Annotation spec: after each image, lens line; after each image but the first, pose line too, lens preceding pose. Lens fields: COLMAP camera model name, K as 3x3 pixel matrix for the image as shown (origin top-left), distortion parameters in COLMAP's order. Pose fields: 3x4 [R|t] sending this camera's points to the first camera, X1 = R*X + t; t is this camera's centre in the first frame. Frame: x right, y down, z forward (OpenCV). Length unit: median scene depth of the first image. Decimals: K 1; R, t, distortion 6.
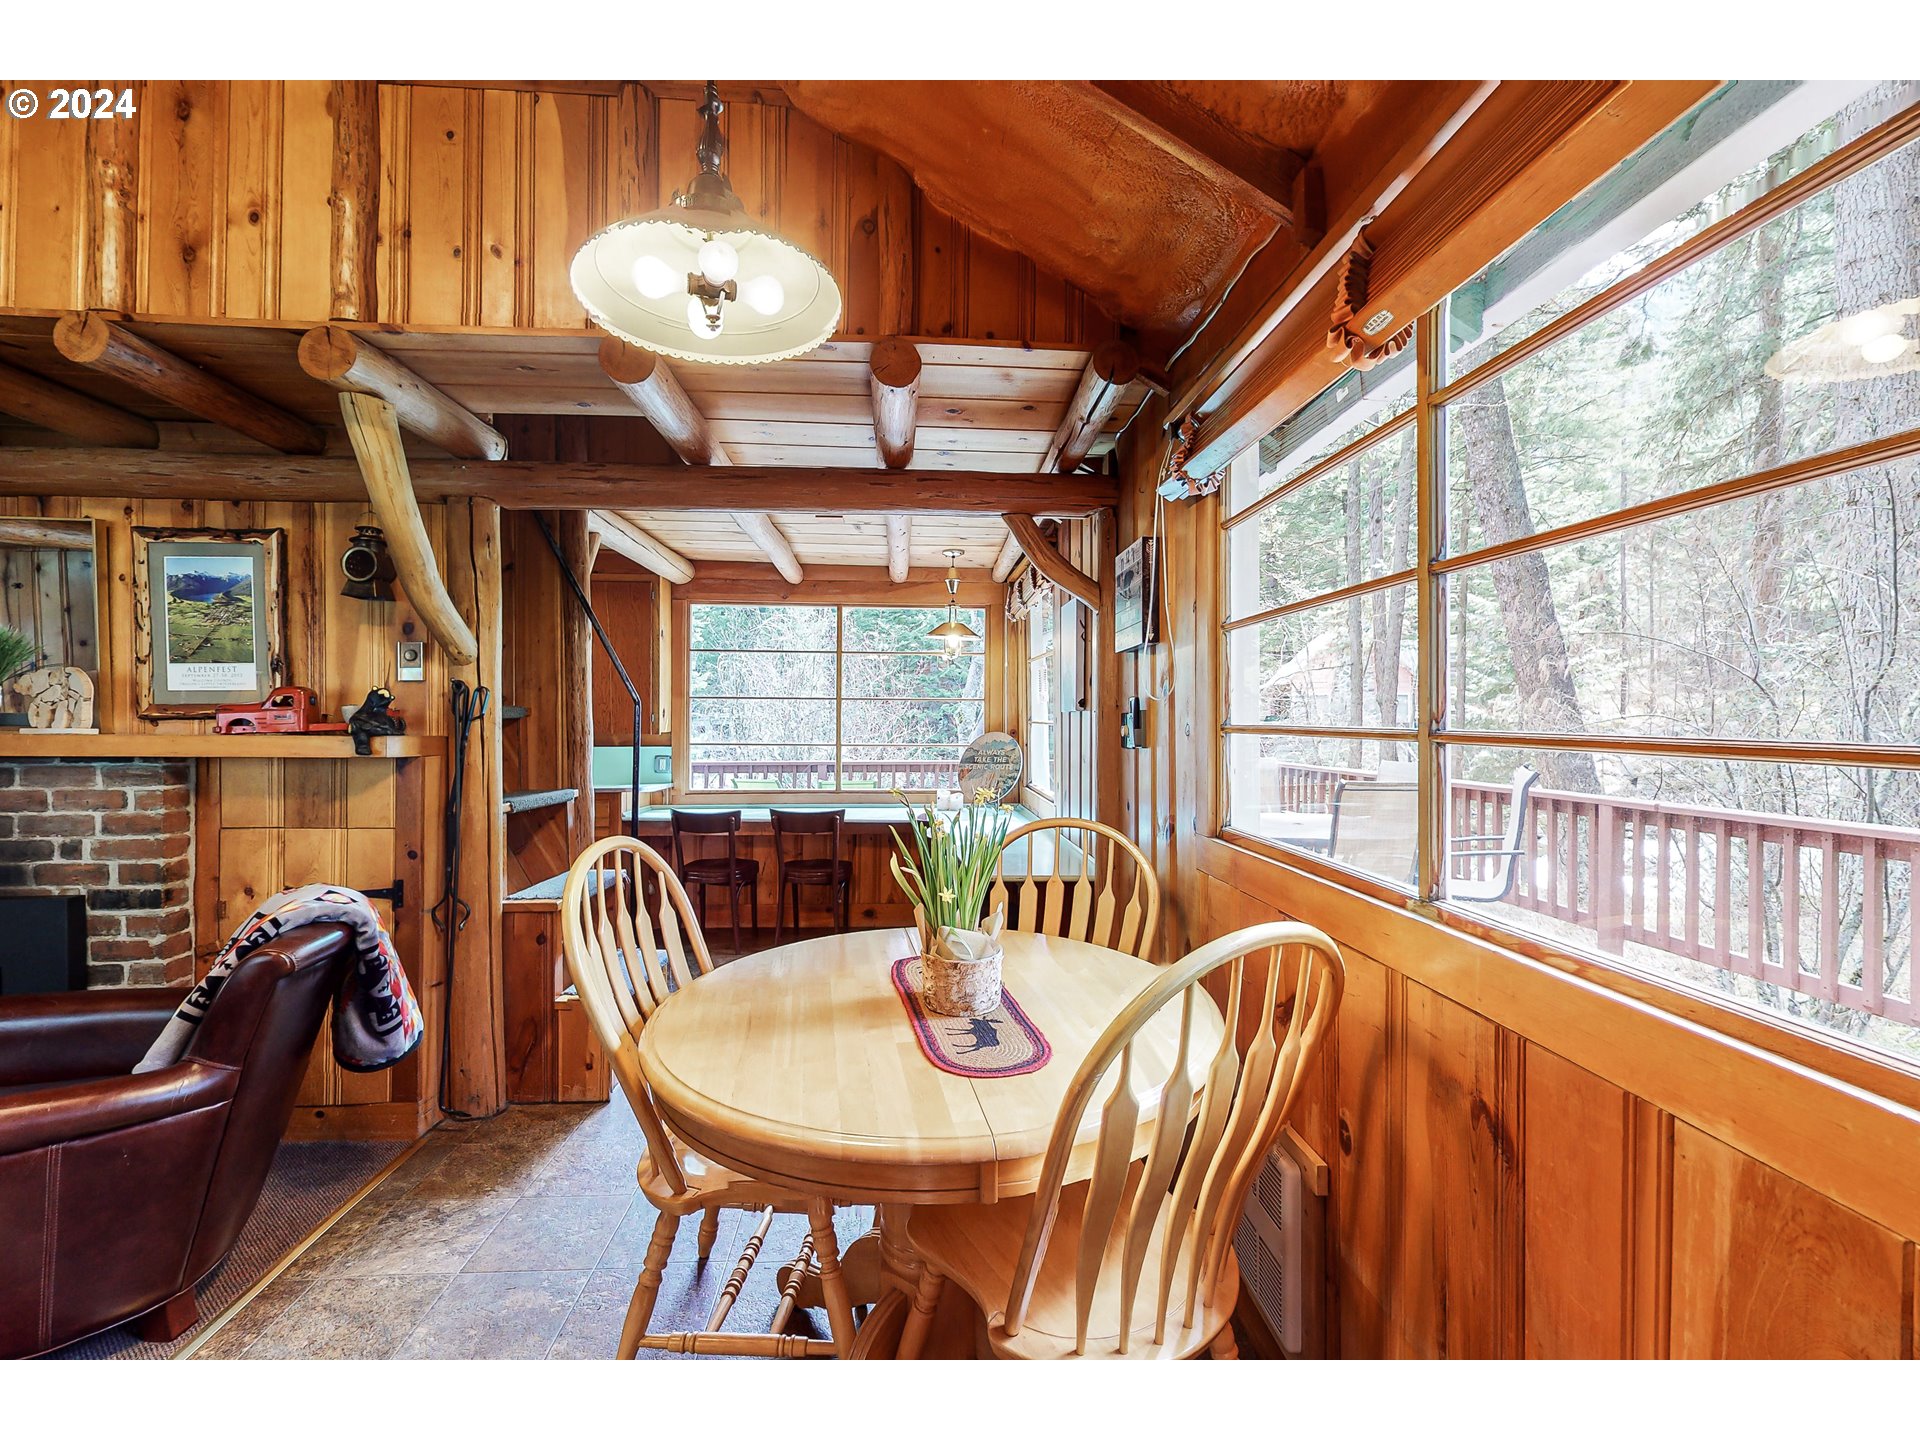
lens RADIAL K [[867.1, 0, 966.2], [0, 867.1, 710.7], [0, 0, 1]] dist [-0.000818, 0.001156]
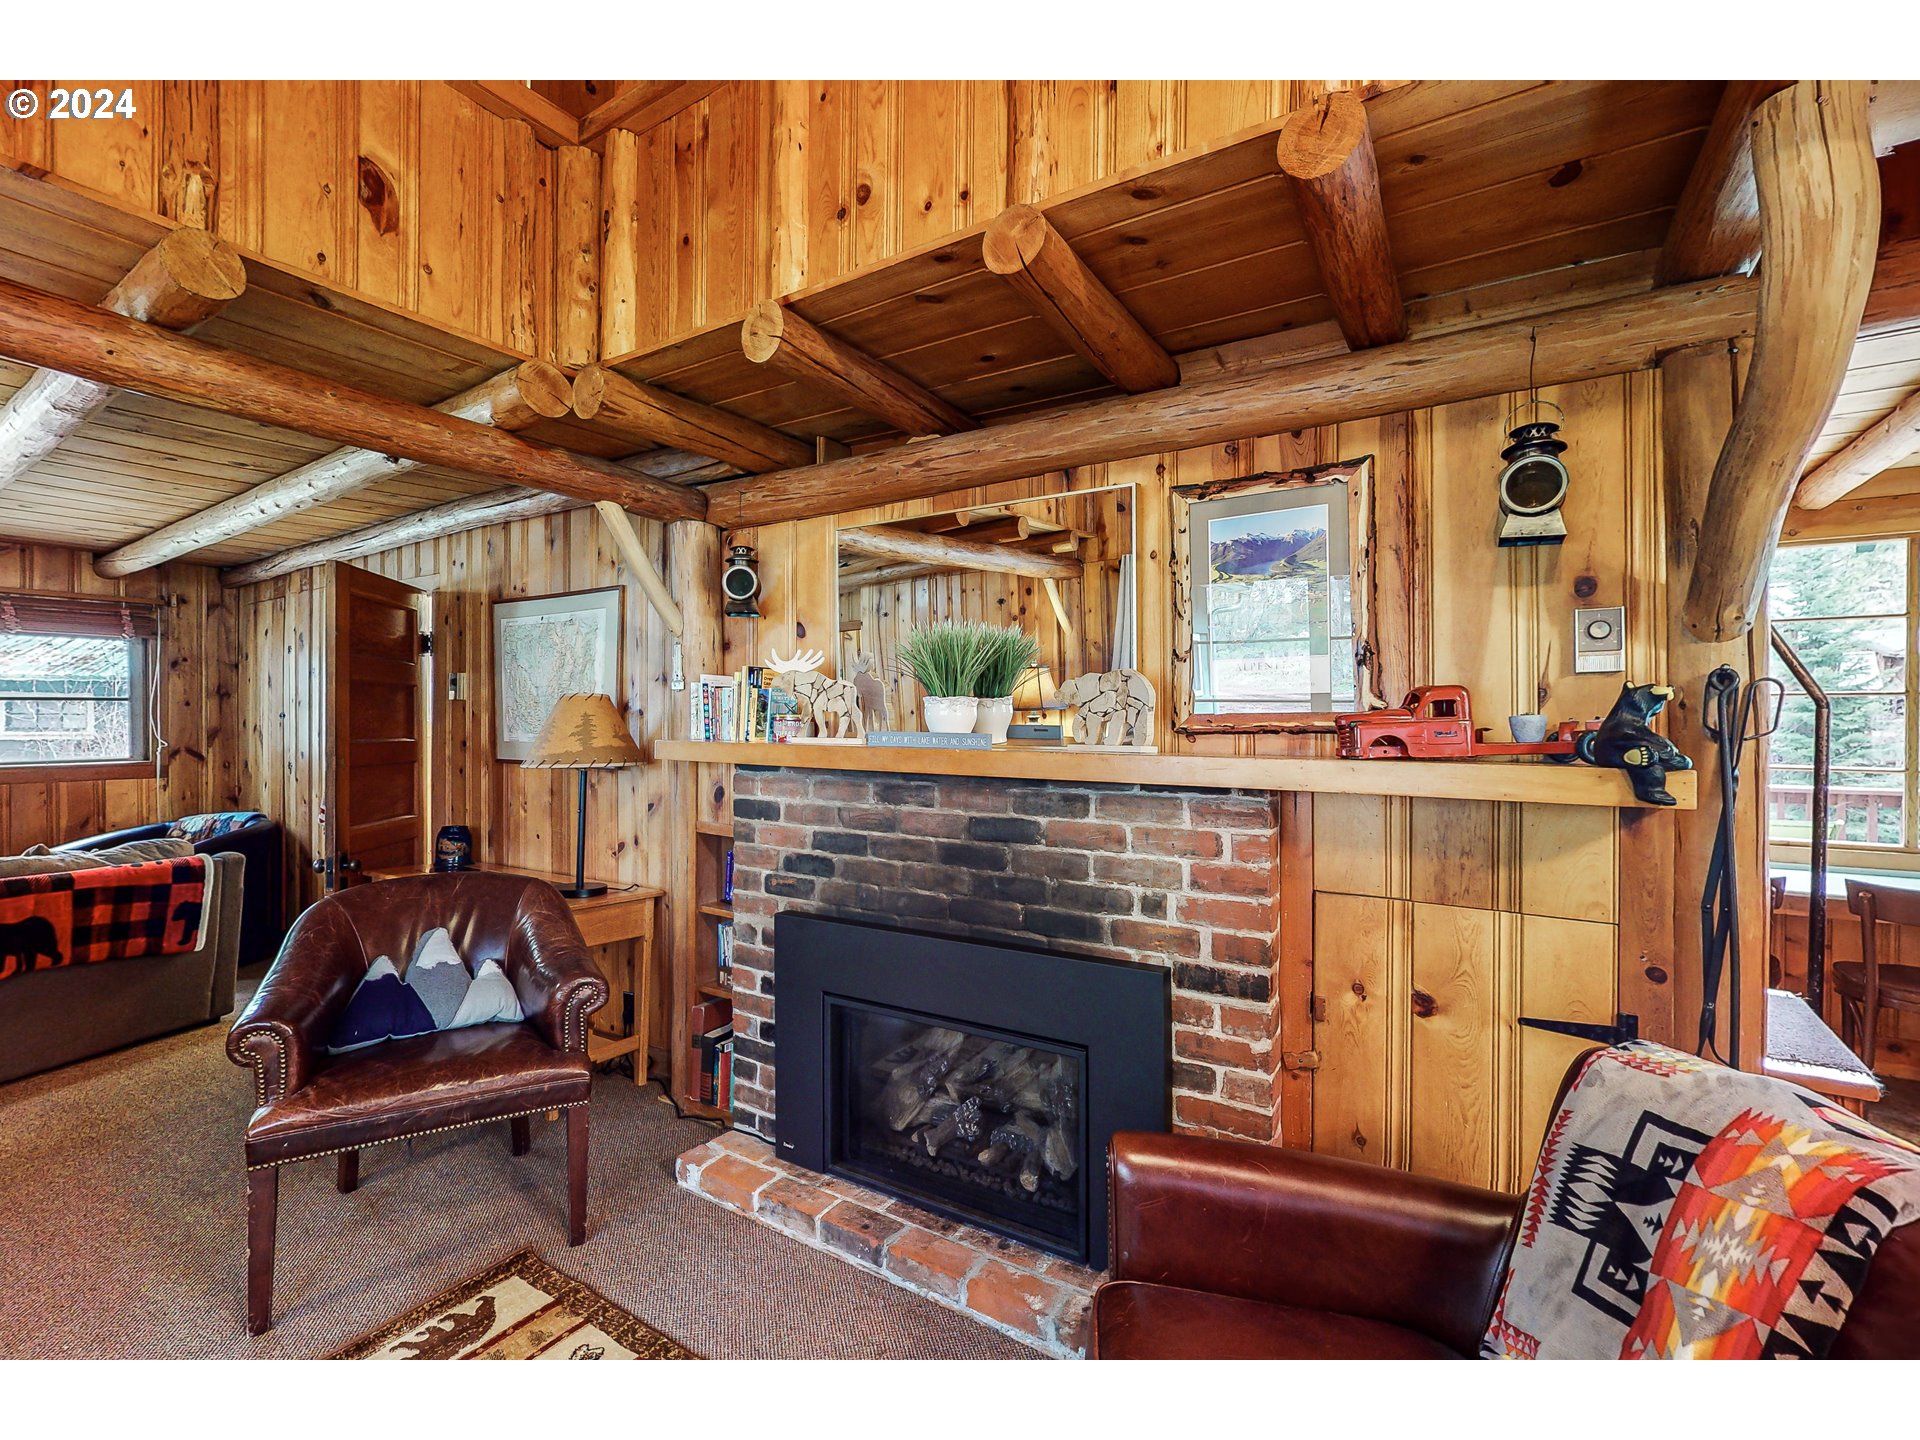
lens RADIAL K [[867.1, 0, 963.0], [0, 867.1, 721.9], [0, 0, 1]] dist [-0.000818, 0.001156]
pose [[0.802375, -0.001974, -0.596817, -0.684580], [0.004628, 0.999985, 0.002914, -0.004305], [0.596802, -0.005100, 0.802372, 0.276825]]
